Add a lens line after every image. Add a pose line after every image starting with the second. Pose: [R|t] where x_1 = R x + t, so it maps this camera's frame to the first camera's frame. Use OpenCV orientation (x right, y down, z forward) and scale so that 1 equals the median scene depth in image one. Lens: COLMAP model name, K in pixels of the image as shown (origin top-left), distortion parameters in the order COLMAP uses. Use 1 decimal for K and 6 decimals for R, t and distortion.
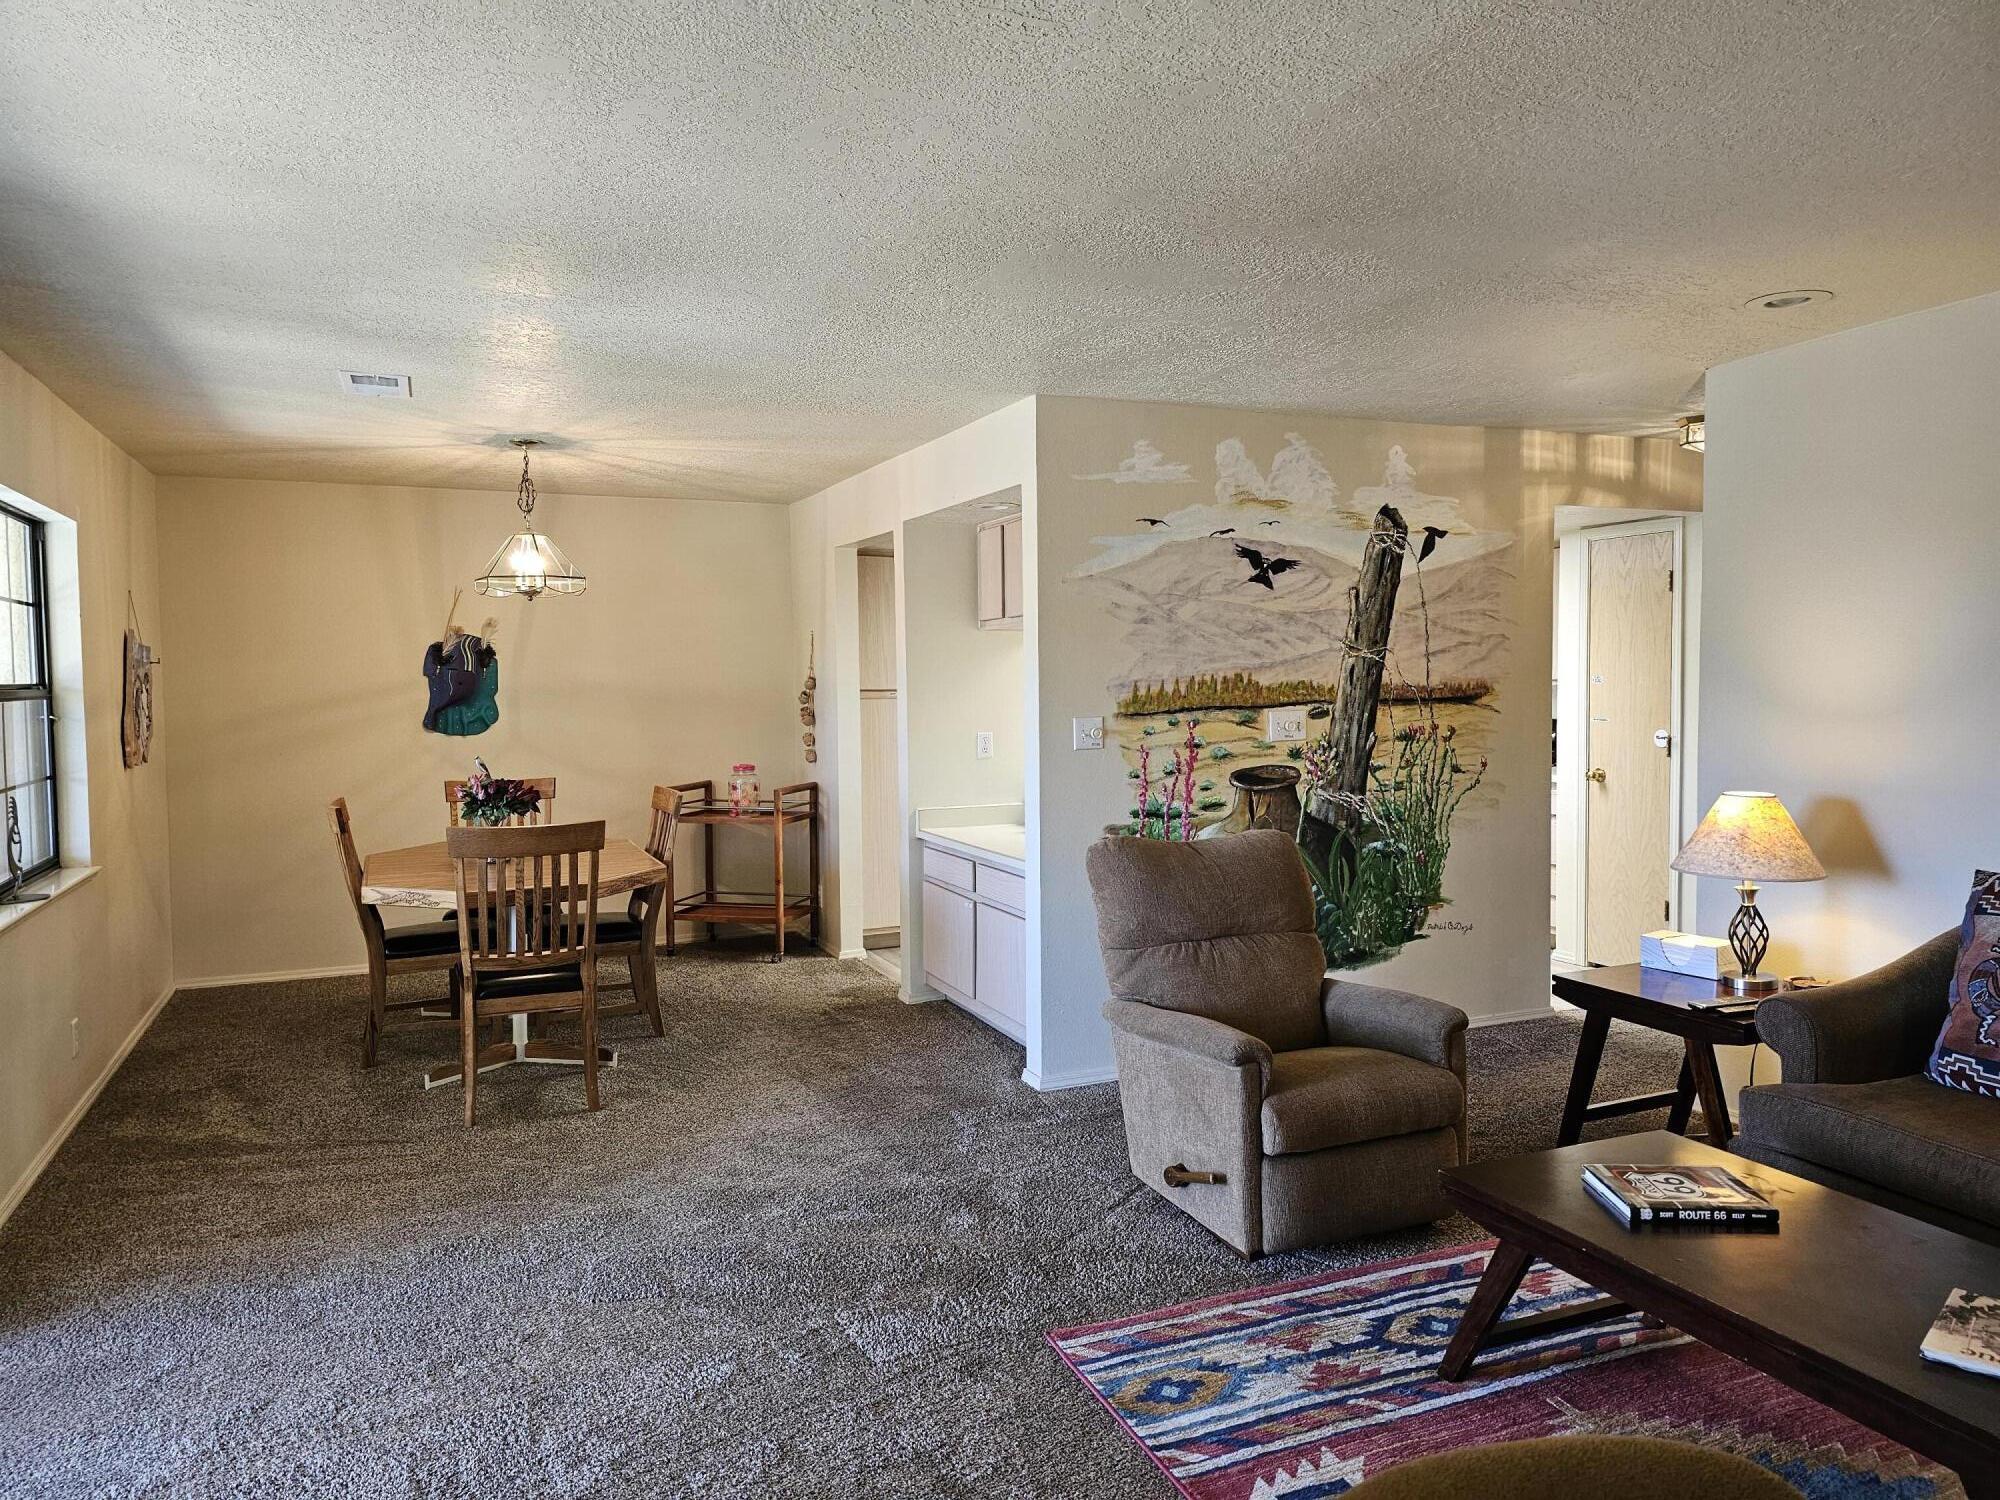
lens RADIAL K [[1343.4, 0, 1000.0], [0, 1343.4, 750.0], [0, 0, 1]] dist [0.083374, -0.076858]
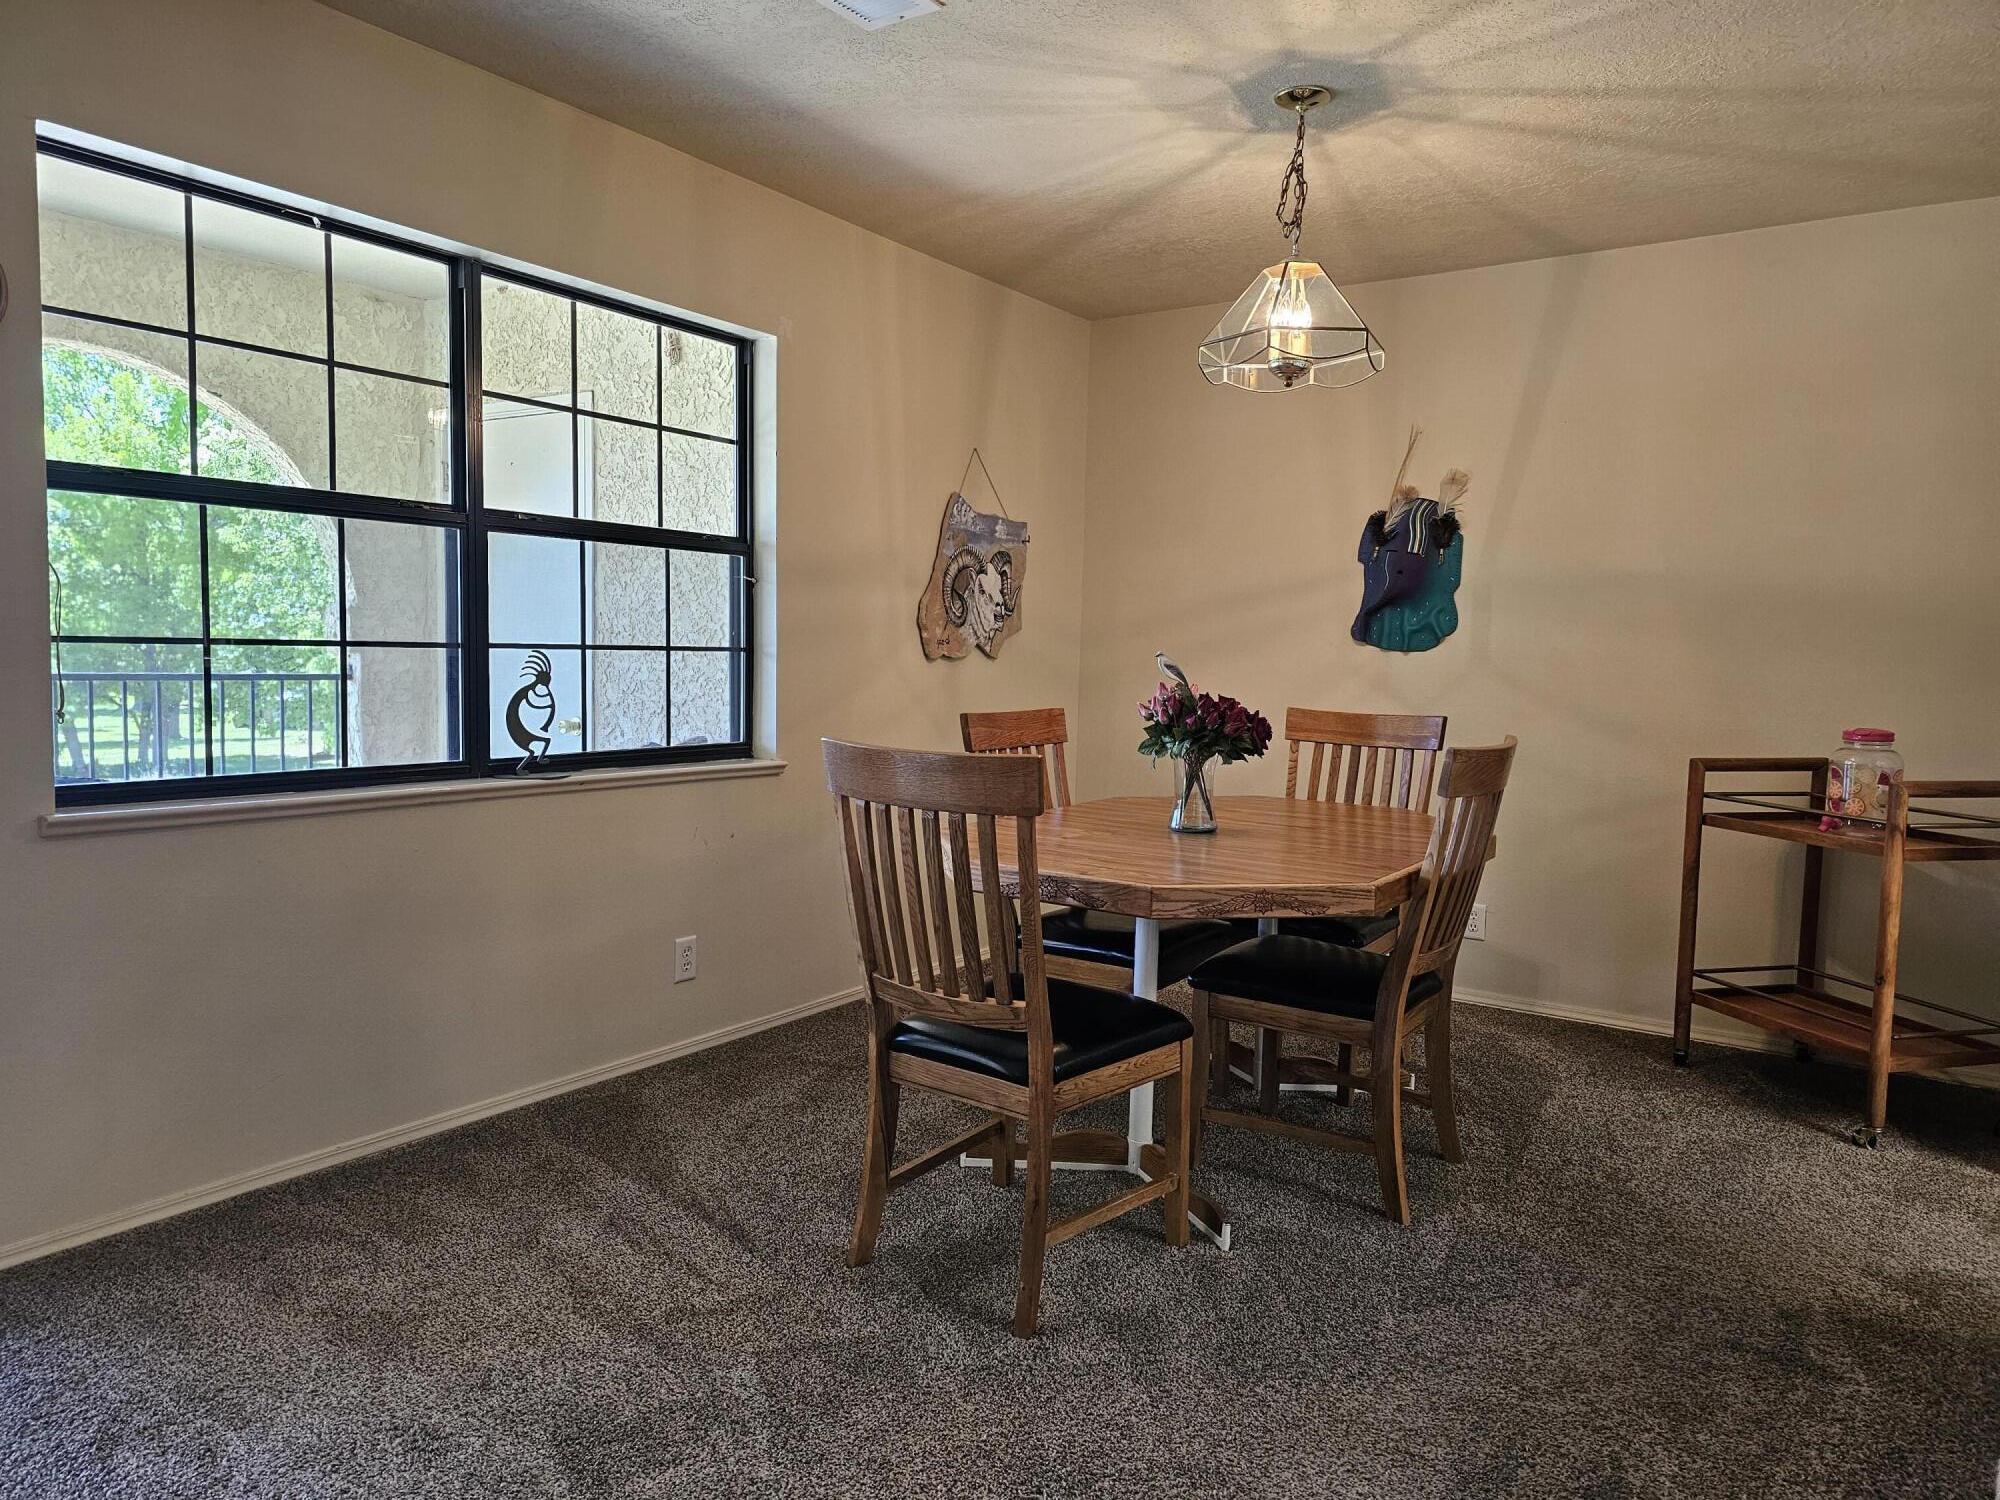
lens RADIAL K [[1343.4, 0, 1000.0], [0, 1343.4, 750.0], [0, 0, 1]] dist [0.083374, -0.076858]
pose [[0.525712, 0.089615, -0.845929, 0.100208], [-0.077588, 0.995342, 0.057226, 0.021772], [0.847117, 0.035550, 0.530217, 0.693583]]
